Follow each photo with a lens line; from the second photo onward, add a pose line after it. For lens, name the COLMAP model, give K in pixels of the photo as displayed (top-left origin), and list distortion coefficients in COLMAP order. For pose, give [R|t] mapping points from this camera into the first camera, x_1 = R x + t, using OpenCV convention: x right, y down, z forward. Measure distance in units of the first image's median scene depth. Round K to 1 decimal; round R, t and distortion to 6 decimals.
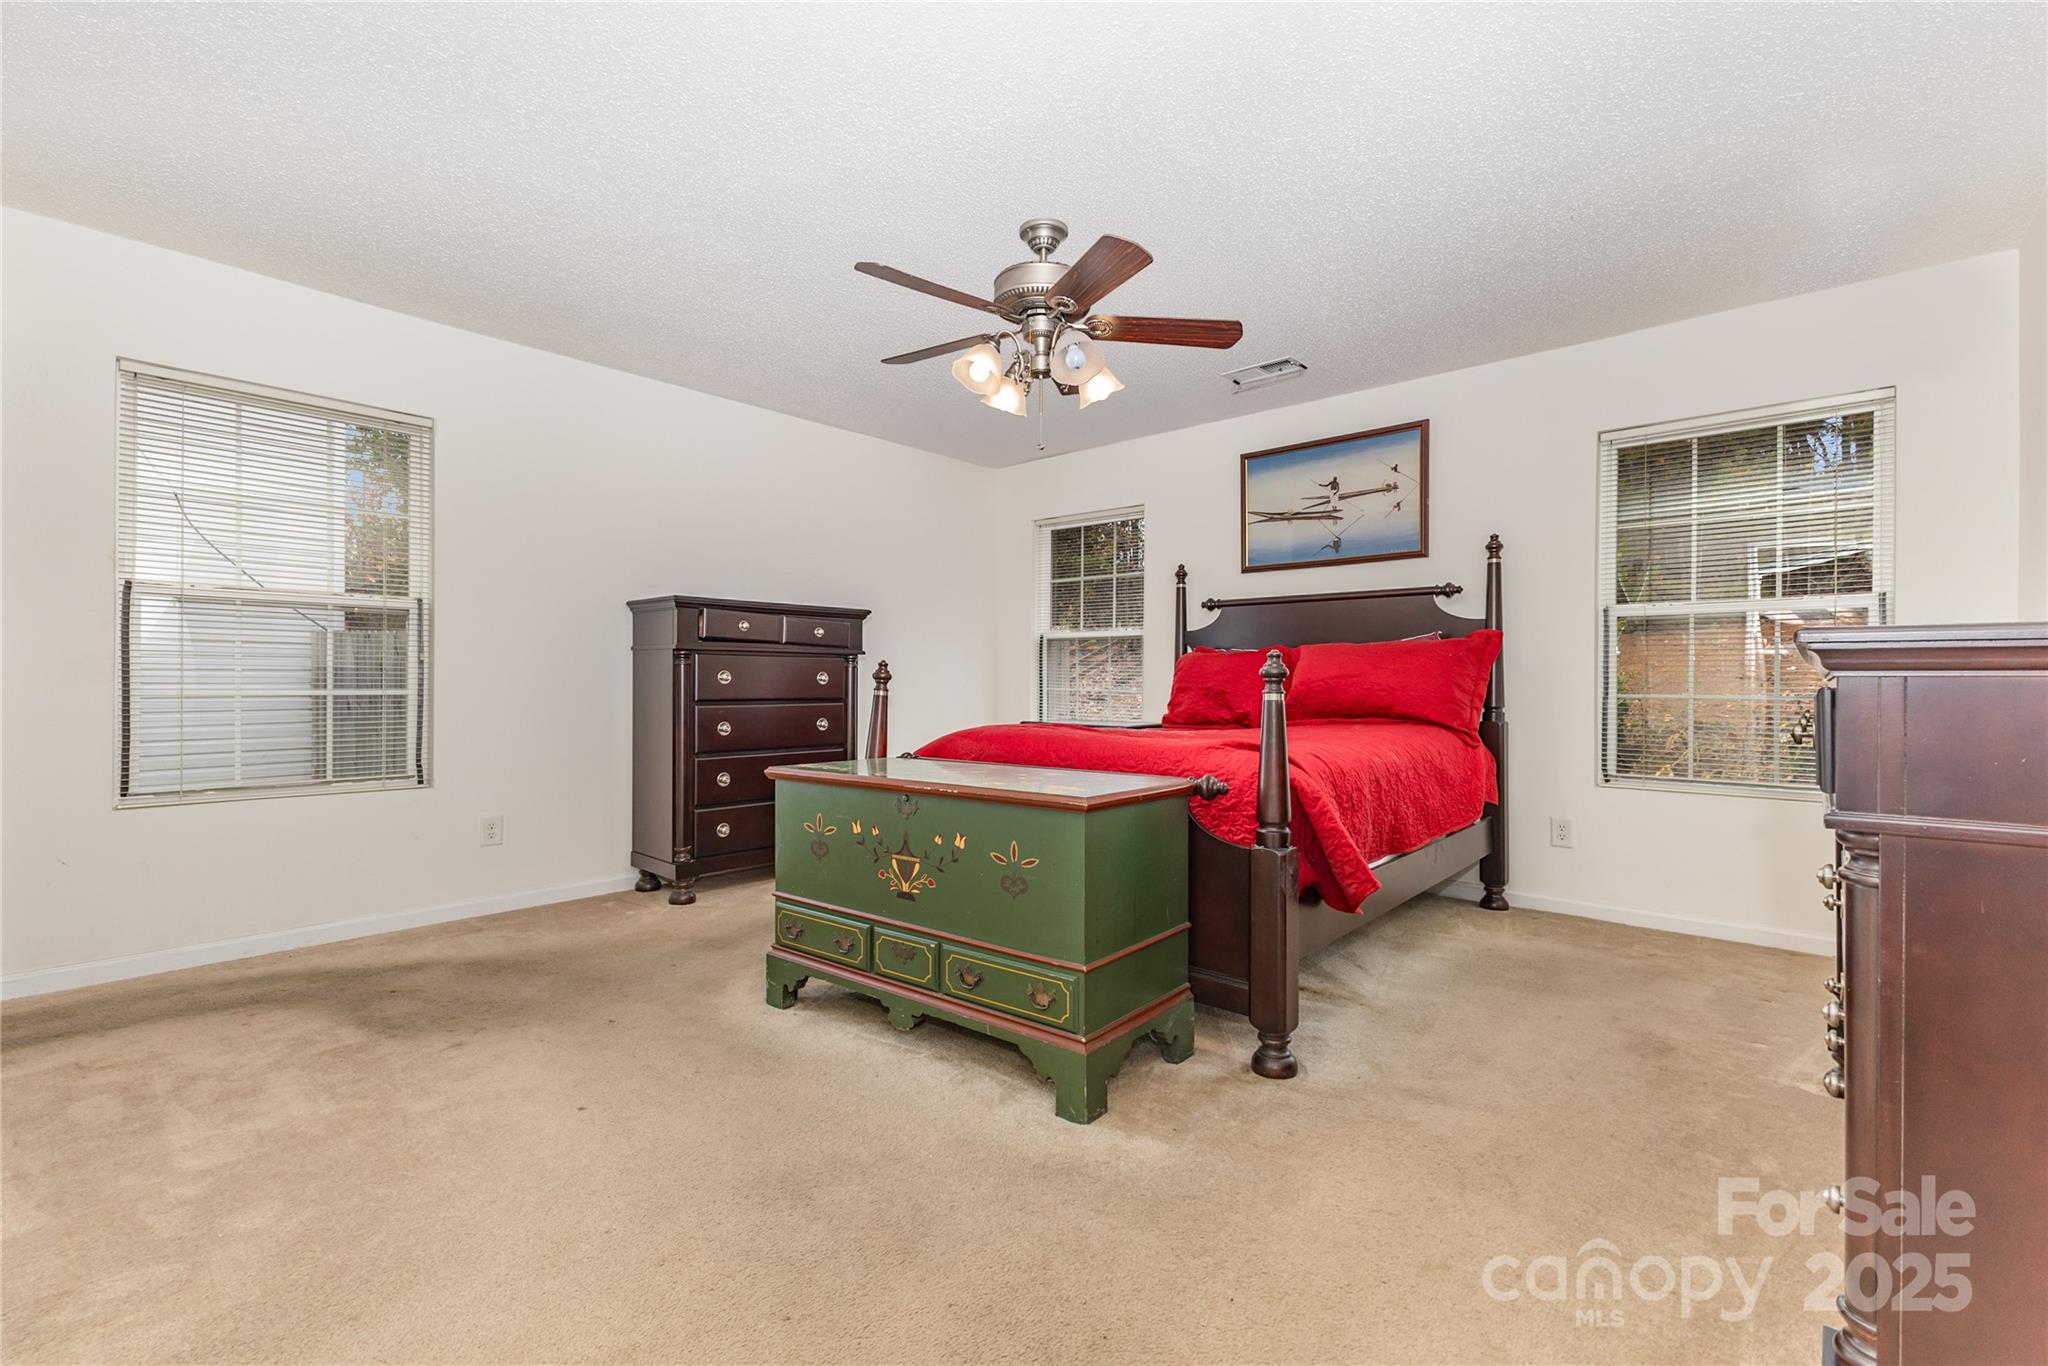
lens RADIAL K [[884.6, 0, 1024.0], [0, 884.6, 683.0], [0, 0, 1]] dist [-0.106361, -0.000034]
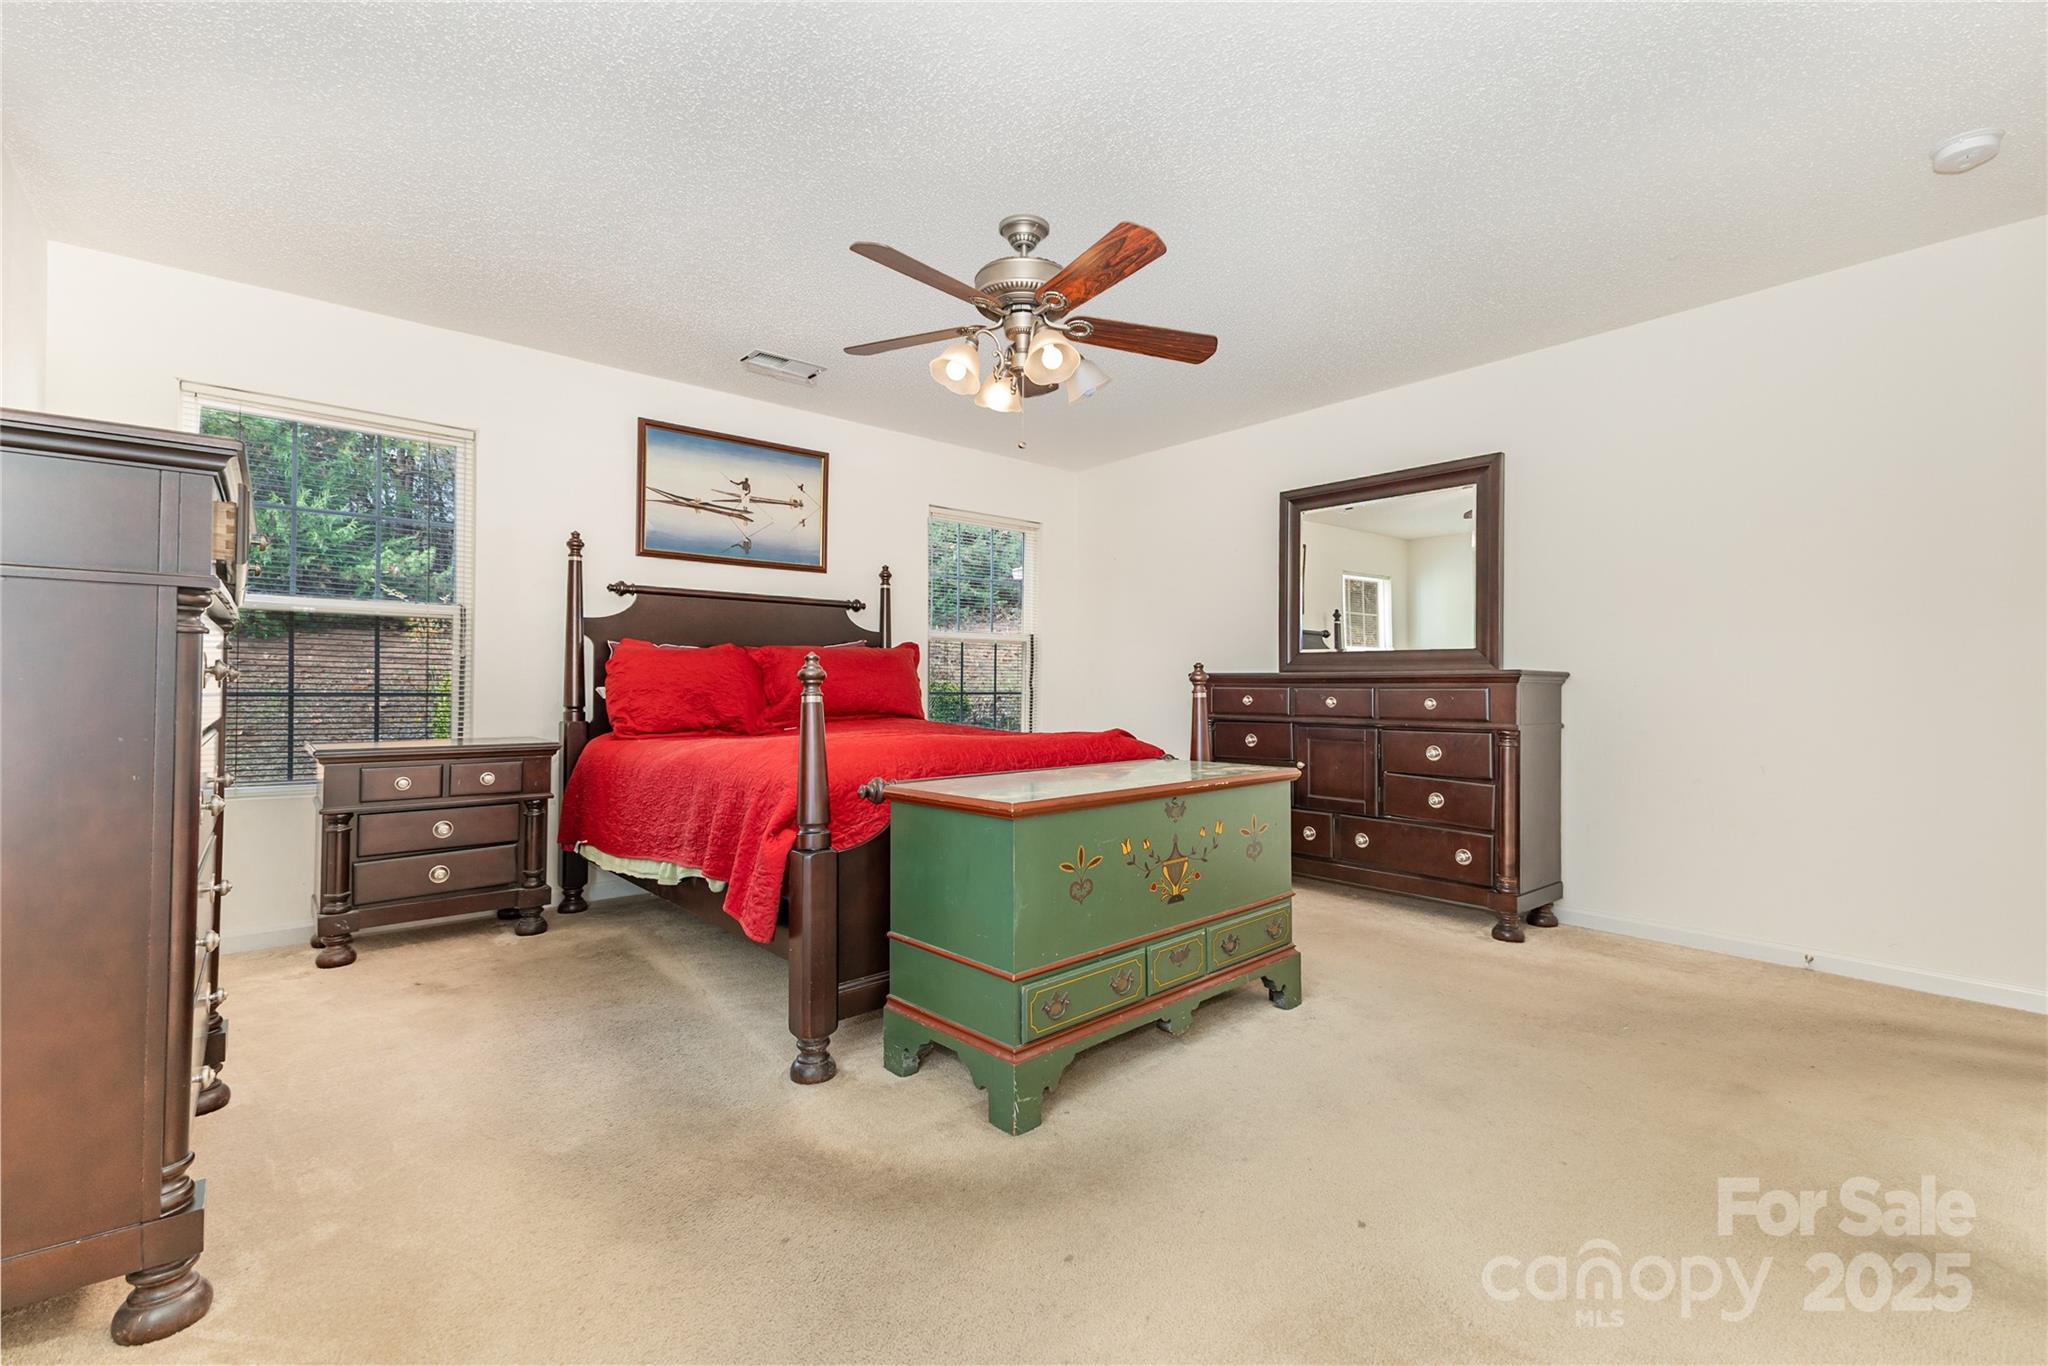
lens RADIAL K [[891.2, 0, 1024.0], [0, 891.2, 683.0], [0, 0, 1]] dist [0.000335, 0.000017]
pose [[0.131078, 0.005260, 0.991358, -0.648759], [-0.007278, 0.999964, -0.004344, 0.001008], [-0.991345, -0.006646, 0.131112, 0.578329]]
